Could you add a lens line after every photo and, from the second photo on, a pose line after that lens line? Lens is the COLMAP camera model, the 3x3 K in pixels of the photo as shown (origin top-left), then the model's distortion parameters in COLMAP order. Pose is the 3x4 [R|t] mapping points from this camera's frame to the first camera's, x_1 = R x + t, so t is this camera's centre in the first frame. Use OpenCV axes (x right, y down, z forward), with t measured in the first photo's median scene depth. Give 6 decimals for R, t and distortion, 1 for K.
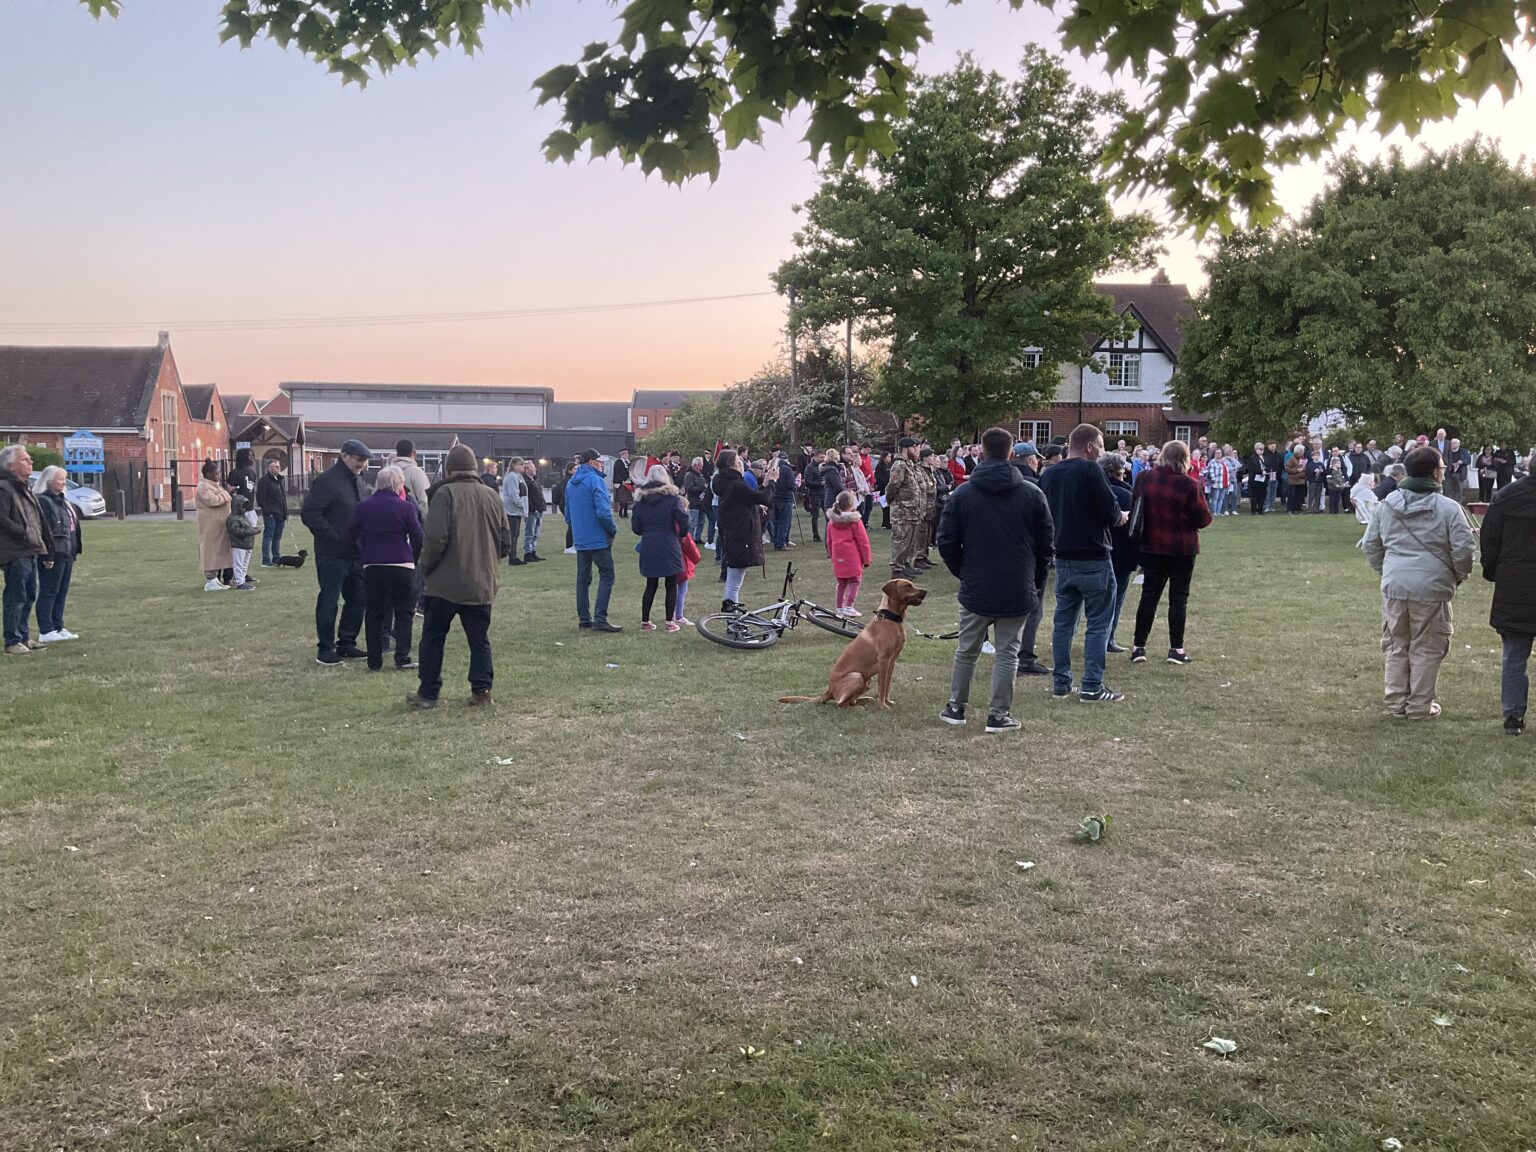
lens RADIAL K [[1261.6, 0, 764.2], [0, 1261.6, 582.6], [0, 0, 1]] dist [0.093346, -0.181788]
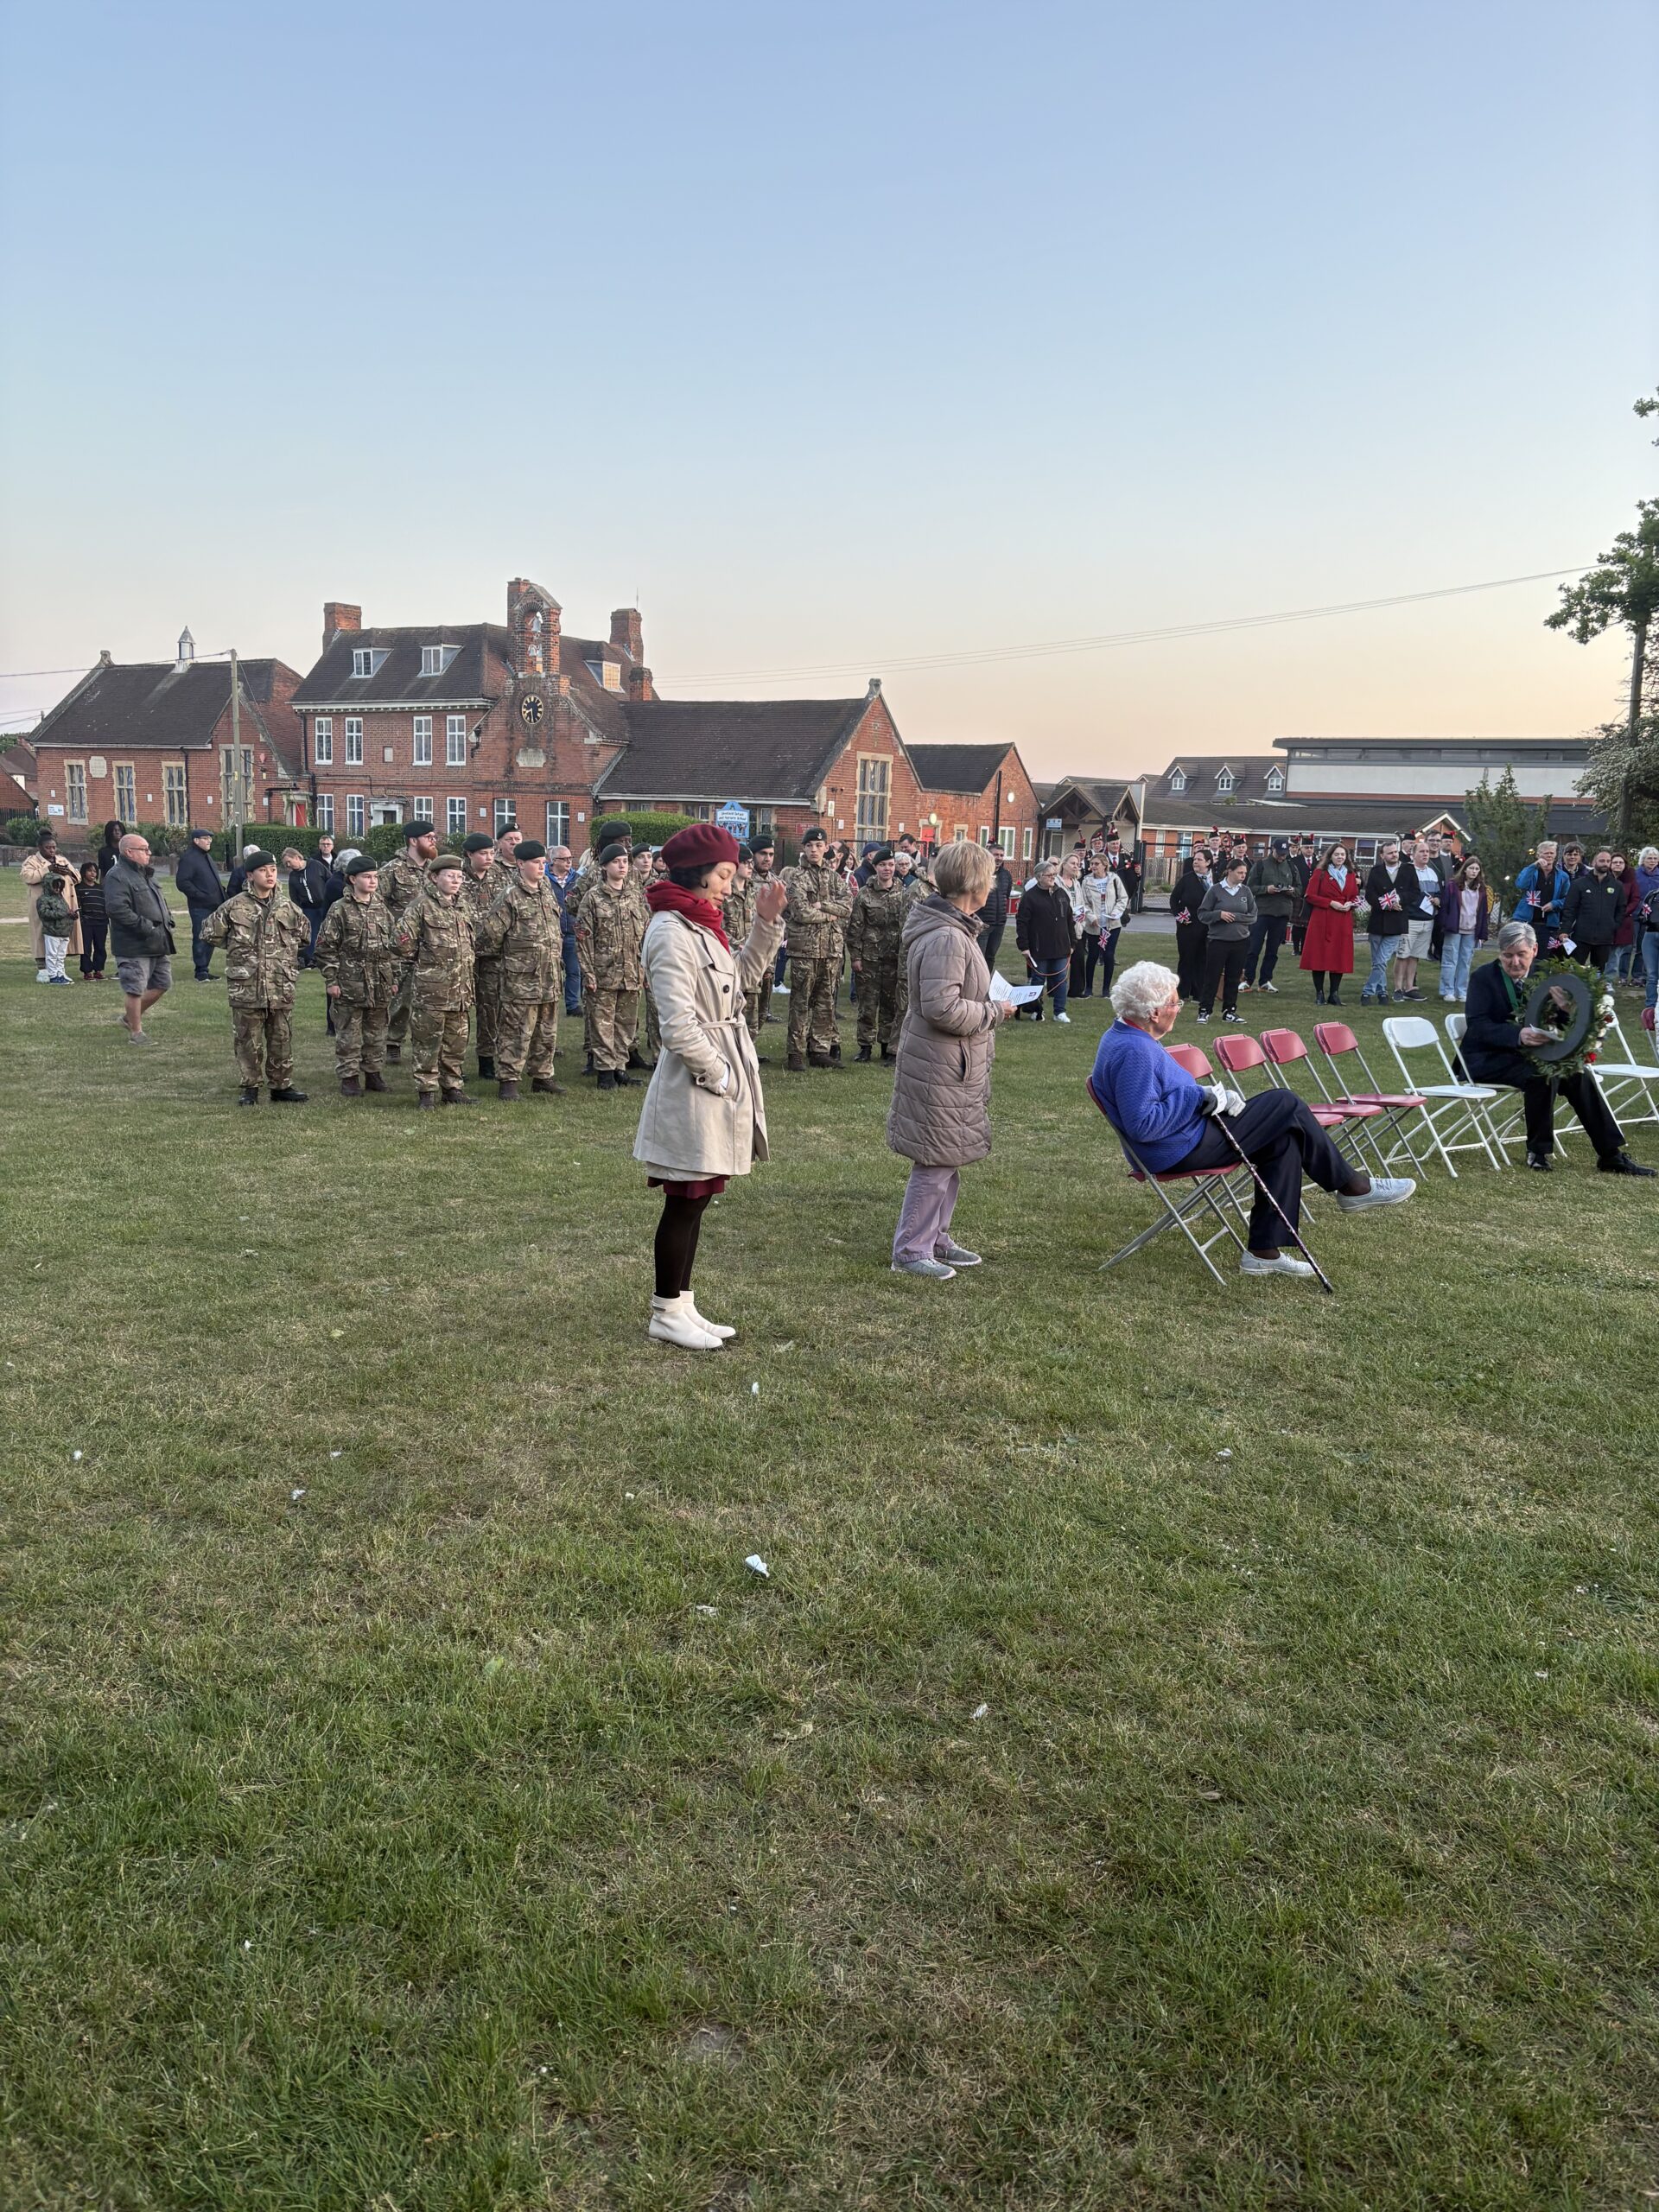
lens RADIAL K [[1660.9, 0, 827.8], [0, 1660.9, 1118.9], [0, 0, 1]] dist [0.038214, -0.041168]
pose [[0.726778, 0.140814, -0.672284, 0.396506], [-0.095310, 0.989966, 0.104319, -0.038939], [0.680228, -0.011741, 0.732907, 0.288375]]
